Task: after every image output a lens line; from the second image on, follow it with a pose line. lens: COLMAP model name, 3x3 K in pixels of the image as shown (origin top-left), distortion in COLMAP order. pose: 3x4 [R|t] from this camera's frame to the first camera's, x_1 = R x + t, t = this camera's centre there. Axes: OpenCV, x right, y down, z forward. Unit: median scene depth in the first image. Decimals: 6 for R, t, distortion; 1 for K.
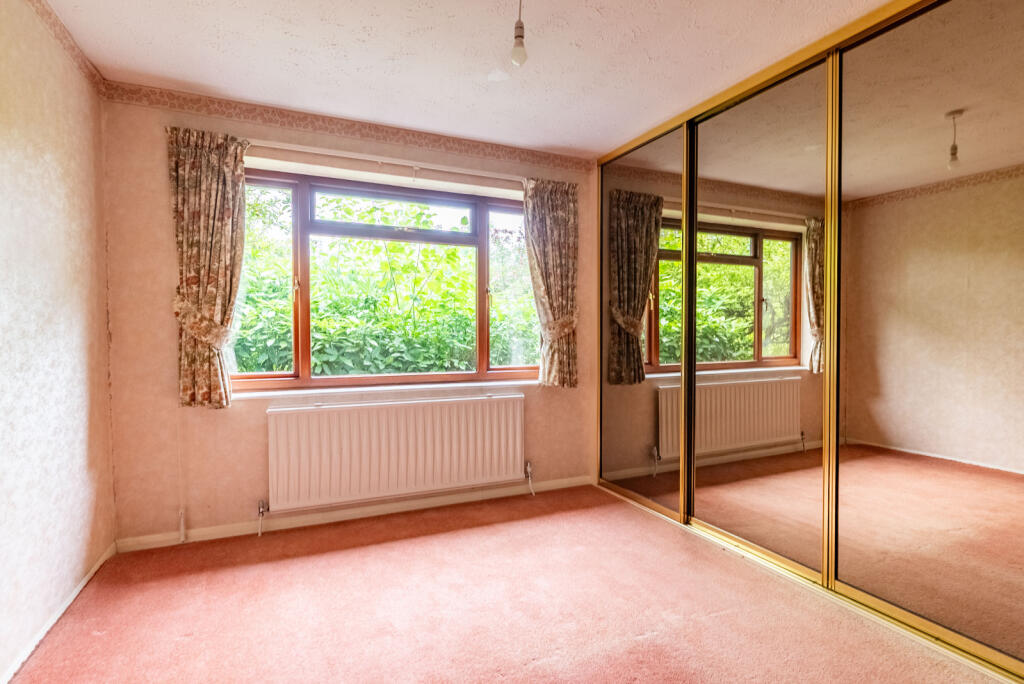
lens RADIAL K [[506.6, 0, 510.8], [0, 506.6, 341.5], [0, 0, 1]] dist [-0.006647, -0.000535]
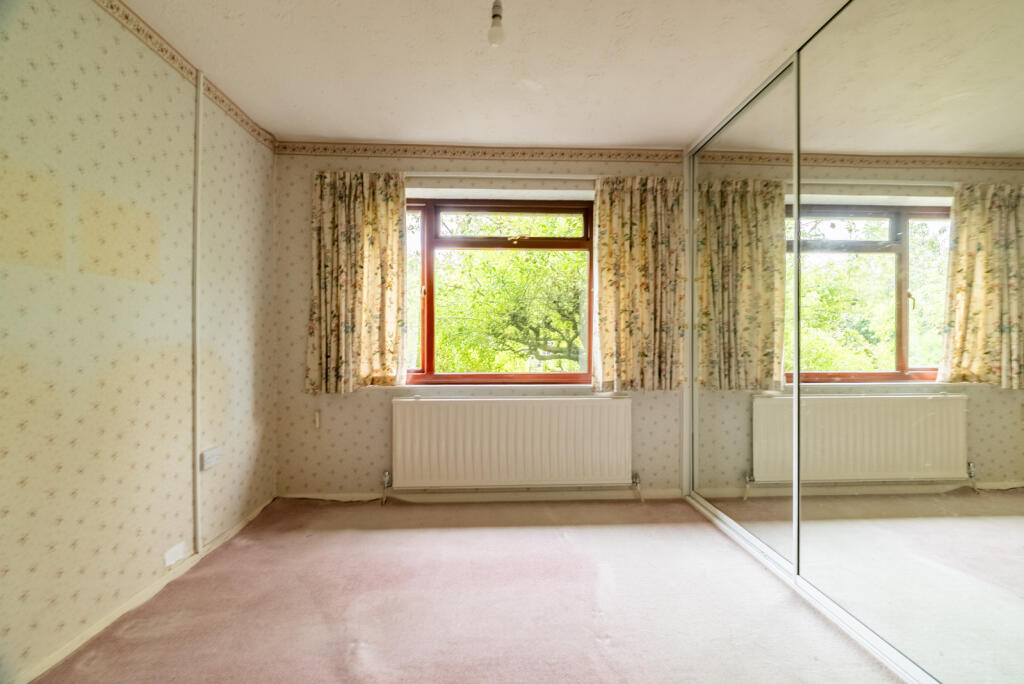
lens RADIAL K [[469.6, 0, 514.3], [0, 469.6, 337.1], [0, 0, 1]] dist [-0.000564, 0.000309]
pose [[0.931856, 0.004893, -0.362795, 0.187081], [-0.009301, 0.999903, -0.010403, -0.002498], [0.362709, 0.013068, 0.931811, 0.086952]]
